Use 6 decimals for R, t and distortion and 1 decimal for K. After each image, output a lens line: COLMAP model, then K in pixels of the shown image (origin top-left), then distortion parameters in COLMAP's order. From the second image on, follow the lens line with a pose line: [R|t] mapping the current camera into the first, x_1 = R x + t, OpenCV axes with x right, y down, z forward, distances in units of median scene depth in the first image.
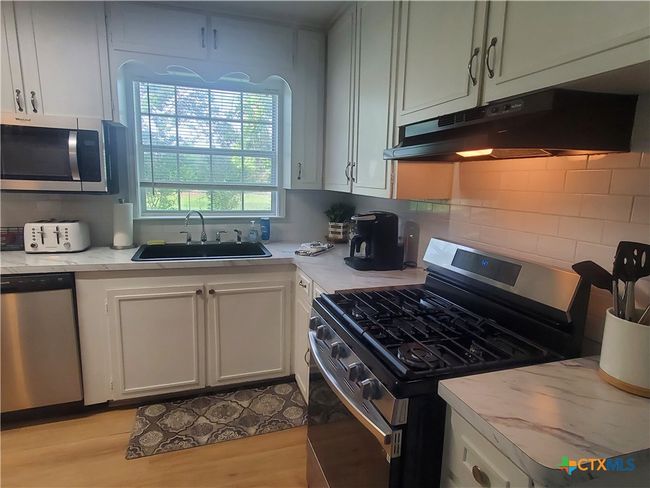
lens RADIAL K [[372.9, 0, 324.5], [0, 372.9, 245.5], [0, 0, 1]] dist [0.000114, 0.007576]
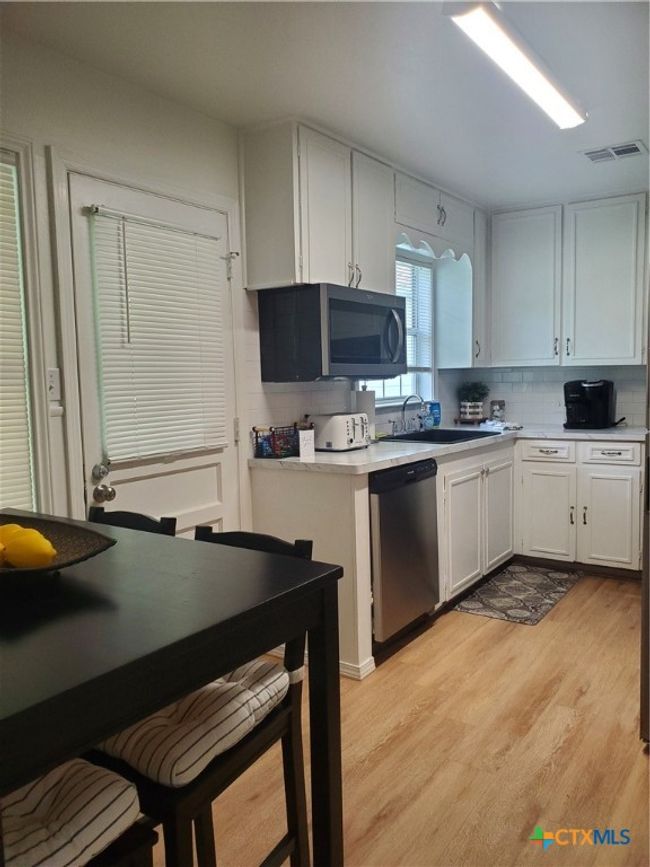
lens RADIAL K [[676.5, 0, 324.7], [0, 676.5, 430.6], [0, 0, 1]] dist [0.010661, -0.008058]
pose [[0.795991, -0.093914, 0.597979, -1.710392], [0.145420, 0.988628, -0.038308, 0.025708], [-0.587581, 0.117451, 0.800596, -0.181559]]
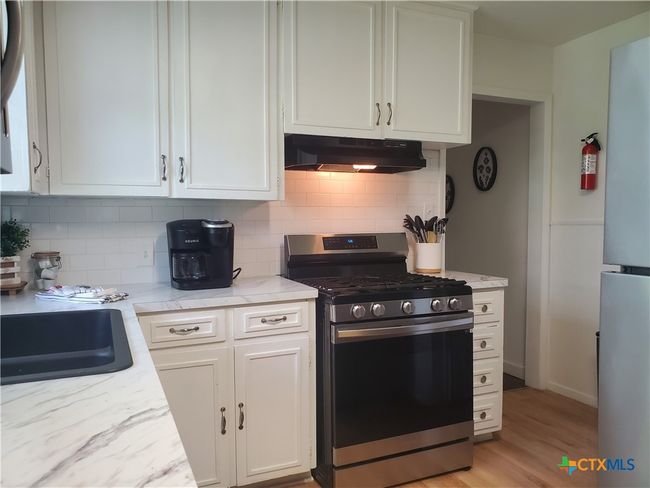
lens RADIAL K [[507.2, 0, 324.6], [0, 507.2, 242.0], [0, 0, 1]] dist [0.010661, -0.008058]
pose [[-0.109943, -0.070270, 0.991451, -0.968513], [0.170953, 0.981296, 0.088507, -0.090289], [-0.979126, 0.179222, -0.095874, 0.818554]]
